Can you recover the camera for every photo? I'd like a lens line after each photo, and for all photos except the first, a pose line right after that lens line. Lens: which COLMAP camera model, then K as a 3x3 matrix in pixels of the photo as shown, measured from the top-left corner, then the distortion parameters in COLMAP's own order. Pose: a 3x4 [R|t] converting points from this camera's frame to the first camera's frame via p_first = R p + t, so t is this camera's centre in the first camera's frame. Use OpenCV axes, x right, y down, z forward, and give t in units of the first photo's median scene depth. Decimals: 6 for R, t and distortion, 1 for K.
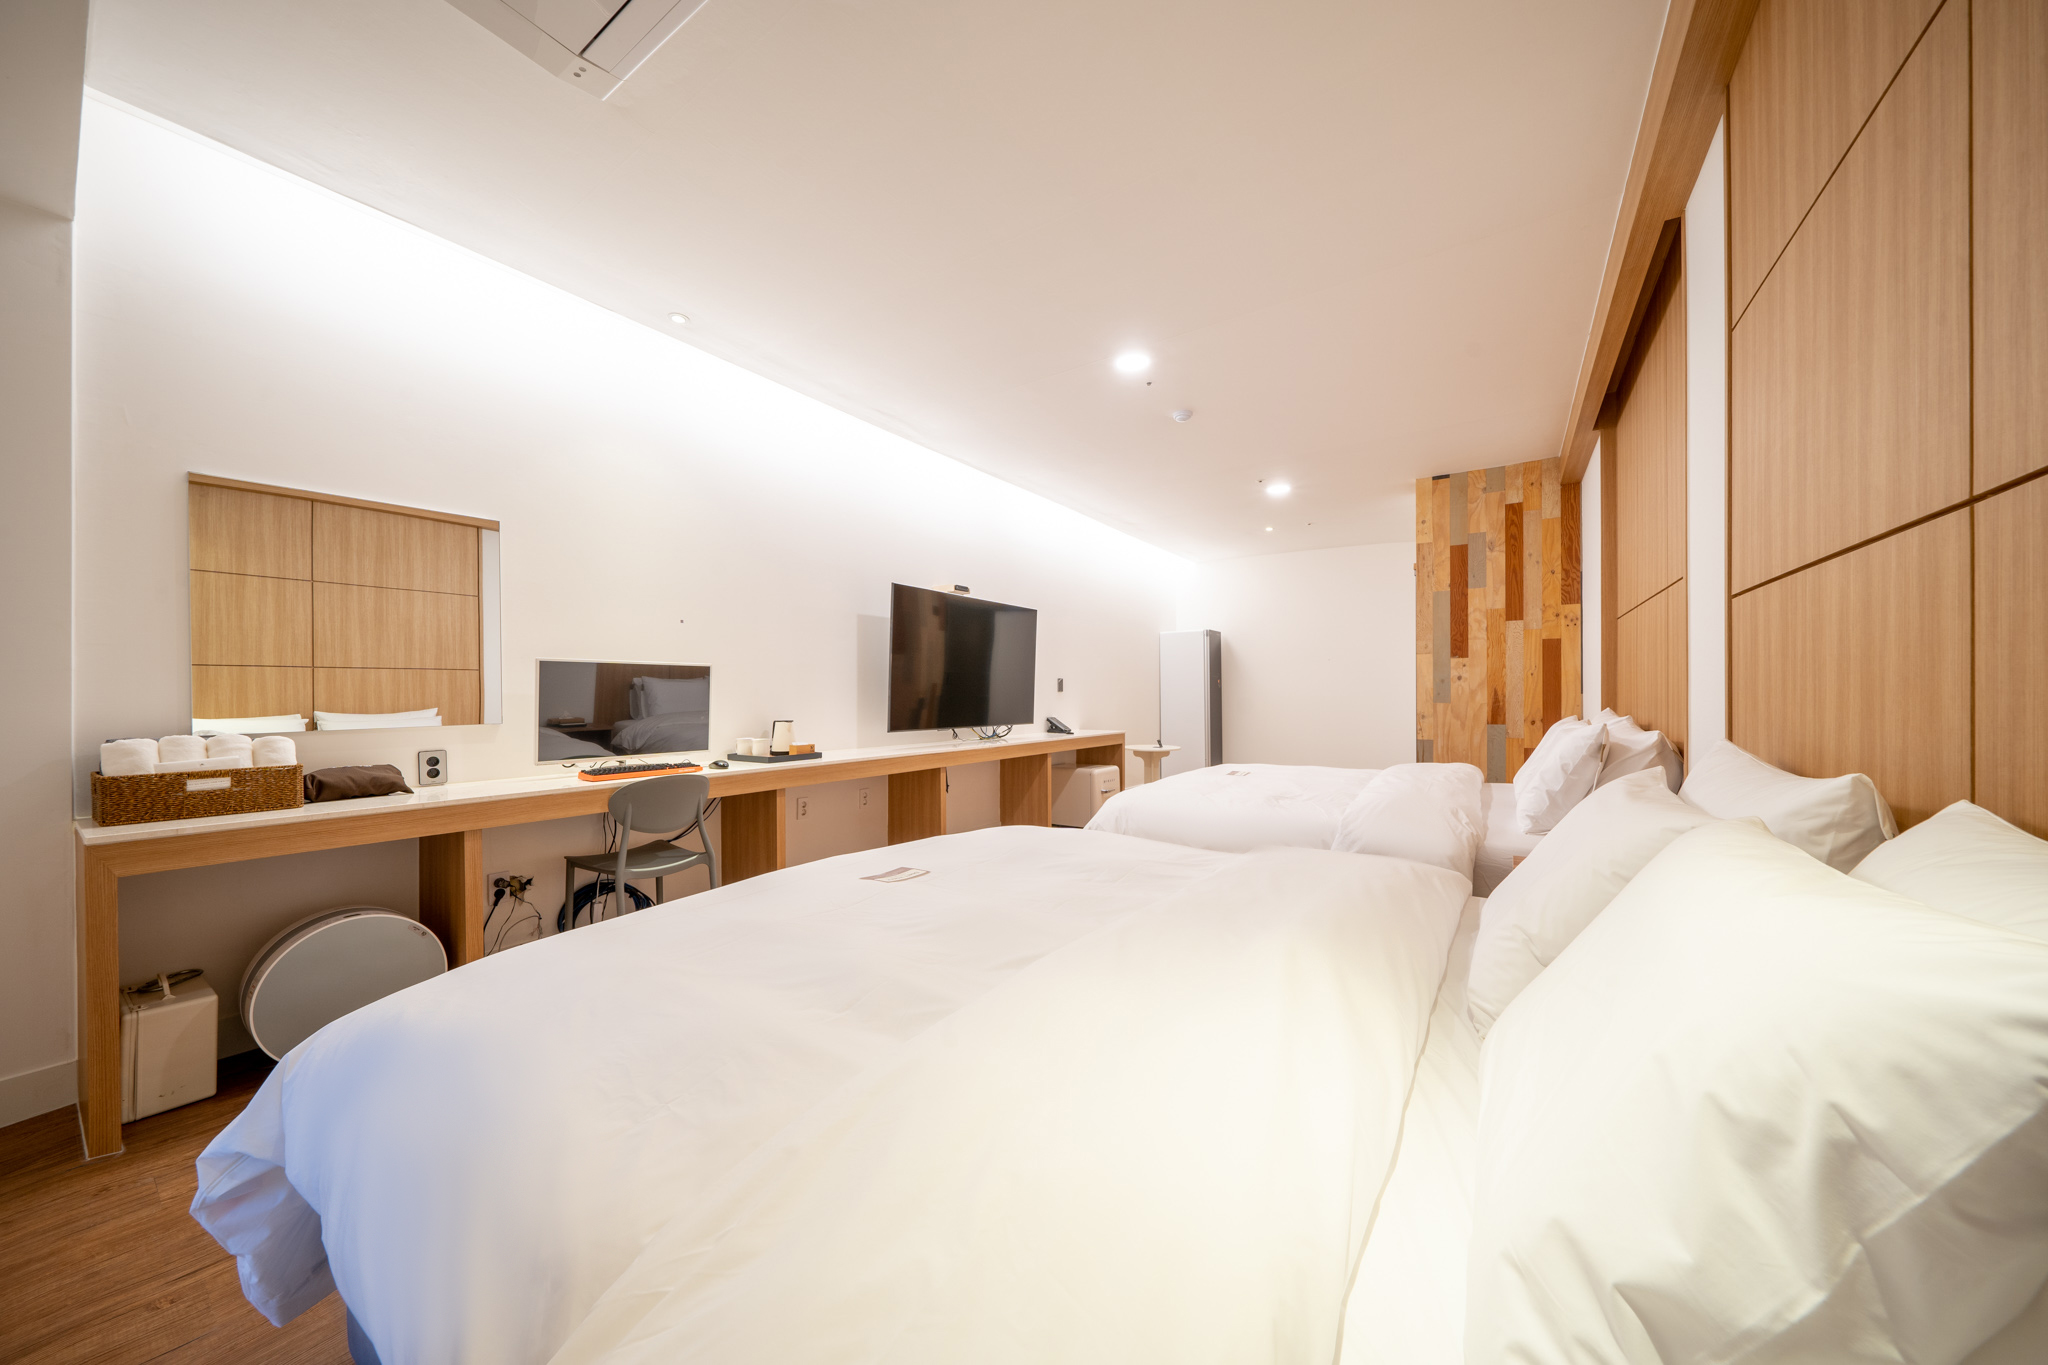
lens RADIAL K [[699.3, 0, 1021.3], [0, 699.3, 697.8], [0, 0, 1]] dist [0.000605, 0.000074]
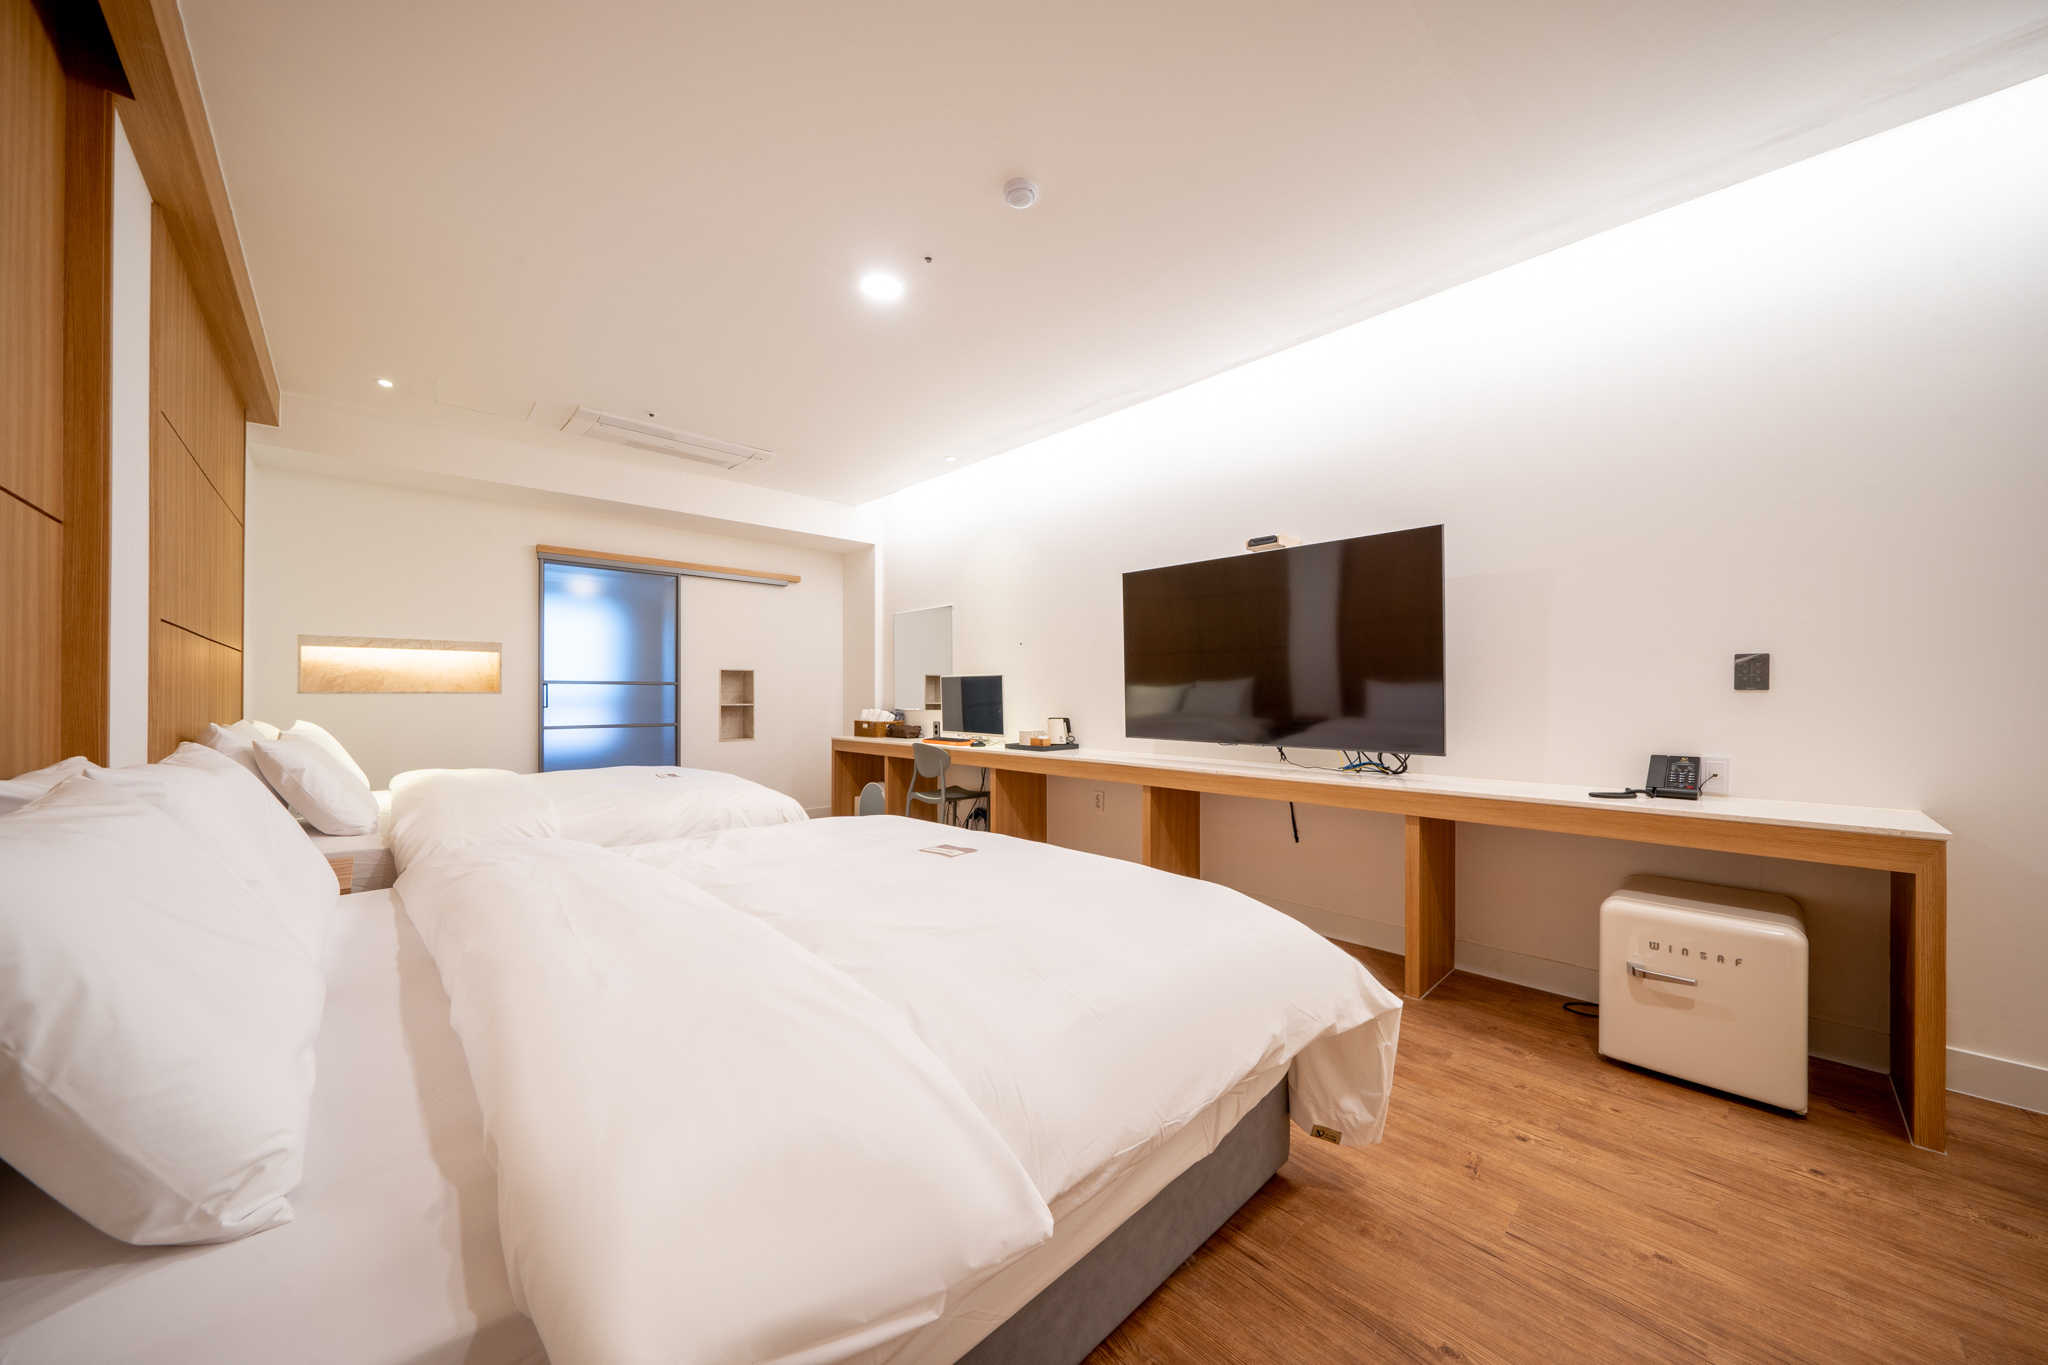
lens RADIAL K [[699.3, 0, 1021.3], [0, 699.3, 697.8], [0, 0, 1]] dist [0.000605, 0.000074]
pose [[-0.206527, 0.005955, -0.978423, 0.268420], [-0.004813, 0.999963, 0.007102, -0.002845], [0.978429, 0.006176, -0.206491, 0.386594]]
